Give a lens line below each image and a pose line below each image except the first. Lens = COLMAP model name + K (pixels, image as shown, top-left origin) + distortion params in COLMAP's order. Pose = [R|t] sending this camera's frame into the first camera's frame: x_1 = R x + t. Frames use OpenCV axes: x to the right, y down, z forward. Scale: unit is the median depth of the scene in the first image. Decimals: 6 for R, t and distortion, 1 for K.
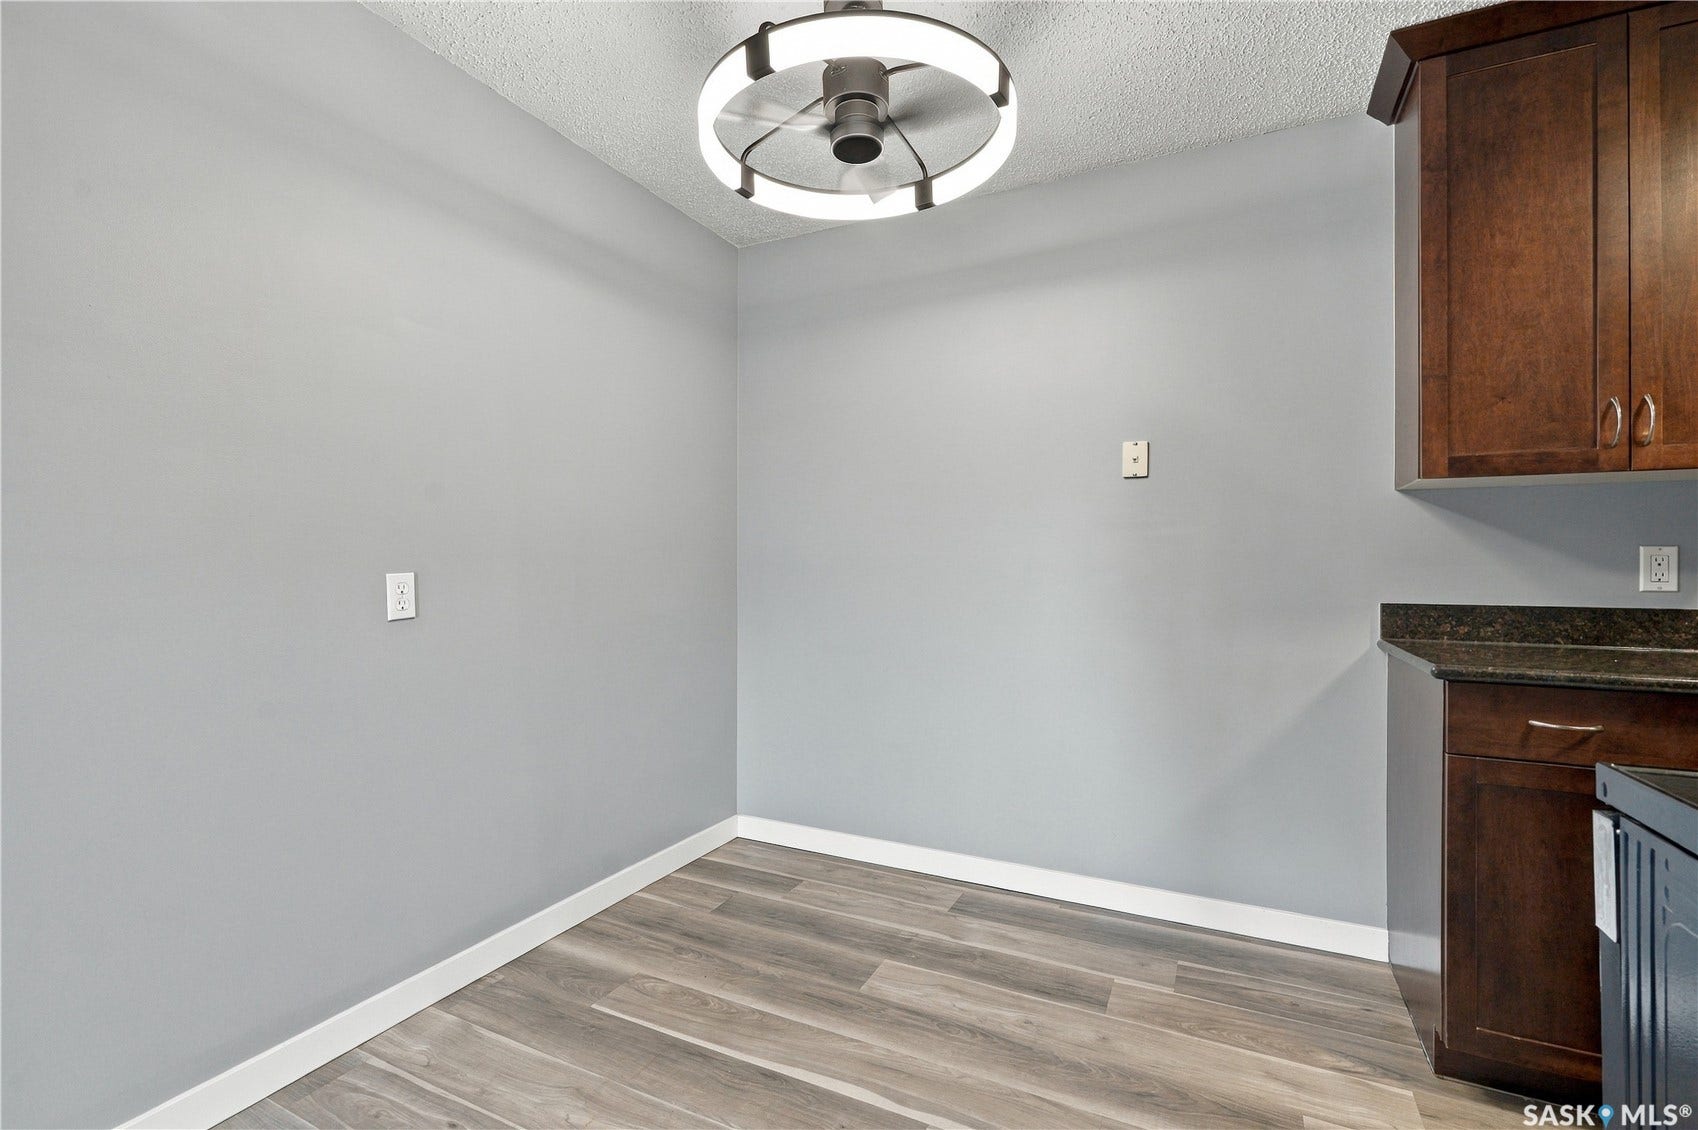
lens RADIAL K [[766.5, 0, 853.9], [0, 766.5, 567.6], [0, 0, 1]] dist [-0.001894, 0.001303]
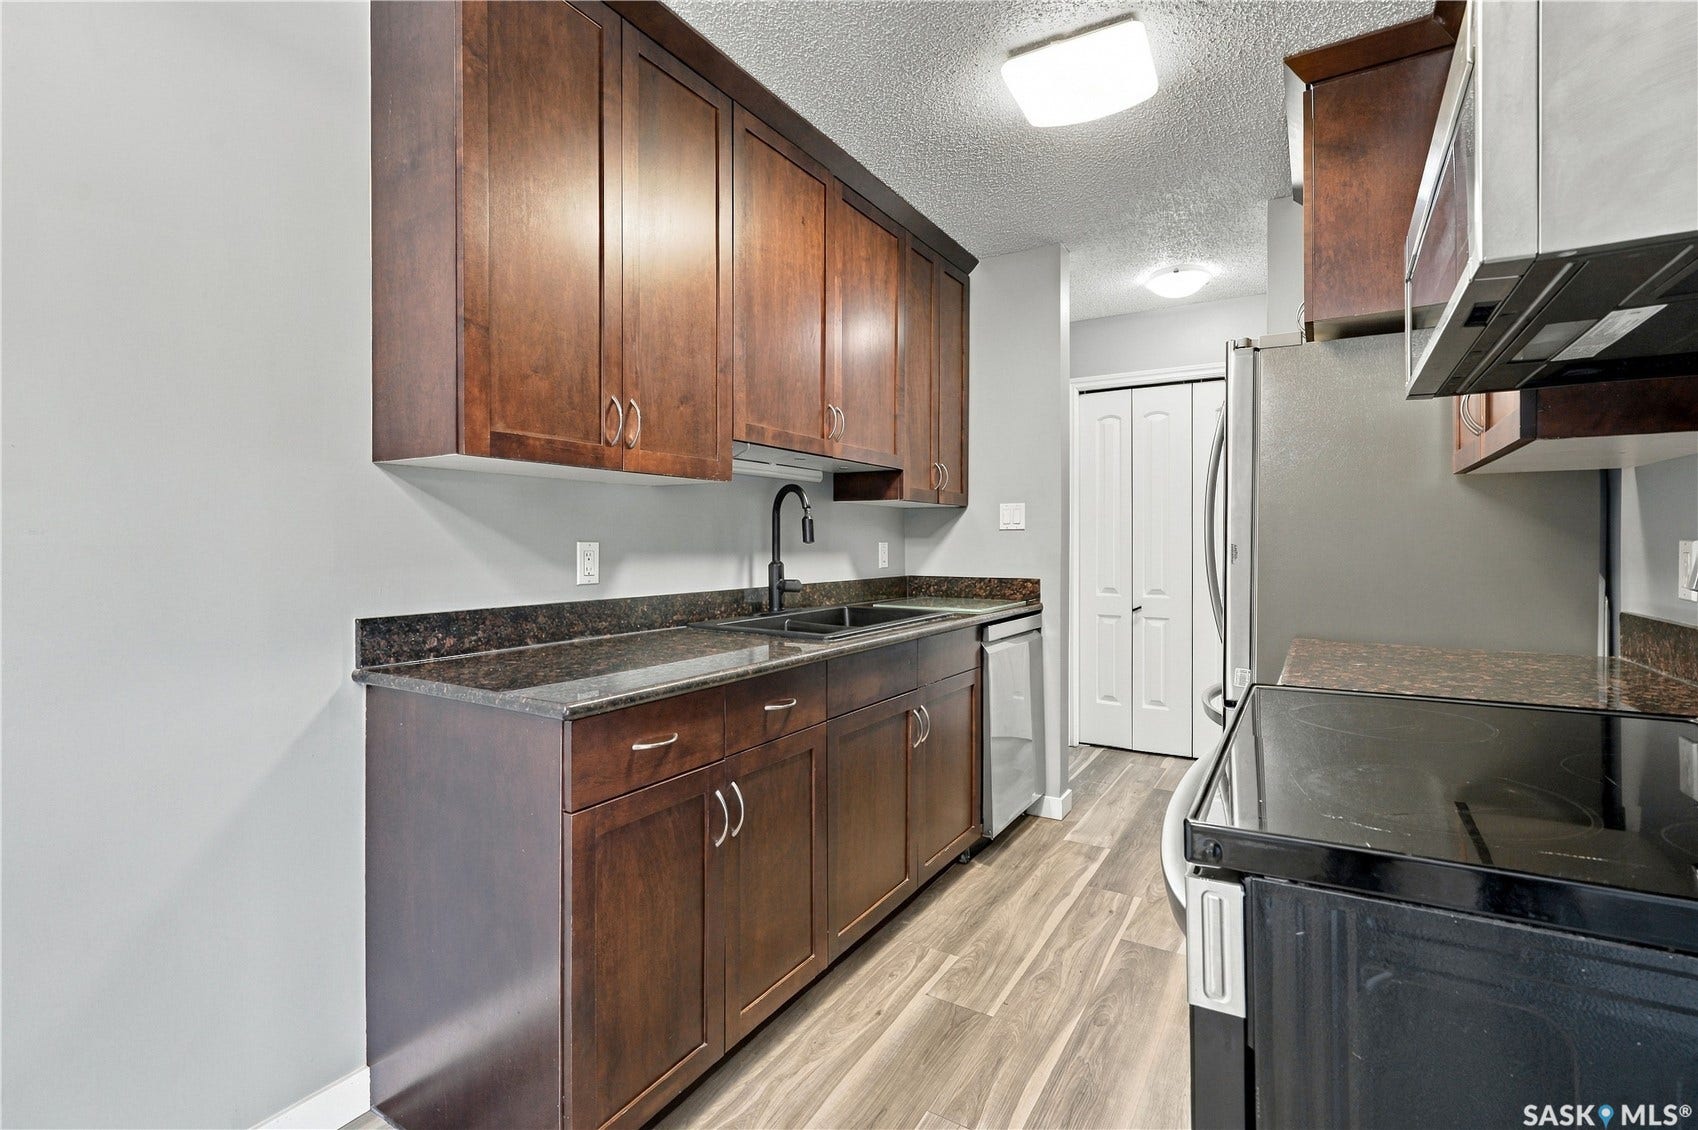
lens RADIAL K [[769.4, 0, 851.6], [0, 769.4, 542.5], [0, 0, 1]] dist [-0.000888, 0.000349]
pose [[0.099599, -0.003448, 0.995022, 0.016749], [0.001589, 0.999993, 0.003306, -0.029891], [-0.995026, 0.001252, 0.099603, 0.522932]]
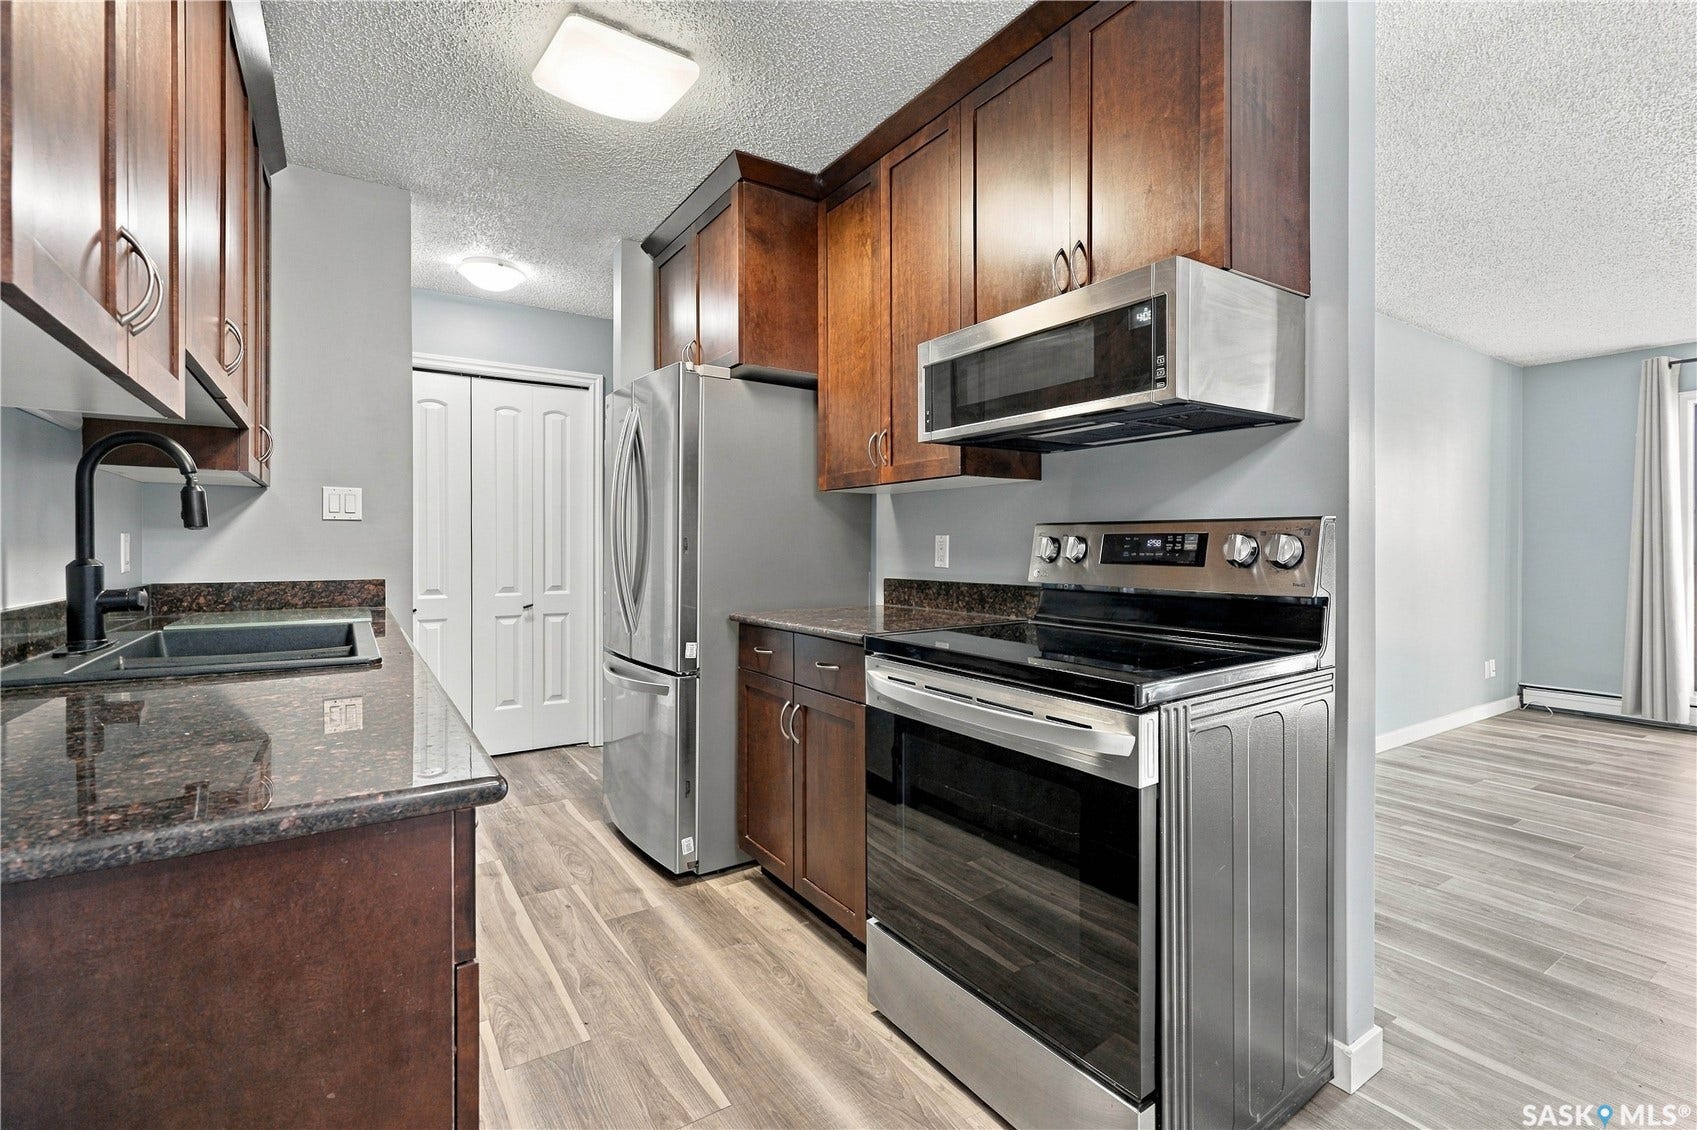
lens RADIAL K [[768.9, 0, 851.1], [0, 768.9, 542.5], [0, 0, 1]] dist [-0.000888, 0.000349]
pose [[-0.860984, -0.001378, 0.508631, 0.275623], [-0.002582, 0.999995, -0.001662, -0.011851], [-0.508626, -0.002744, -0.860983, 1.063858]]
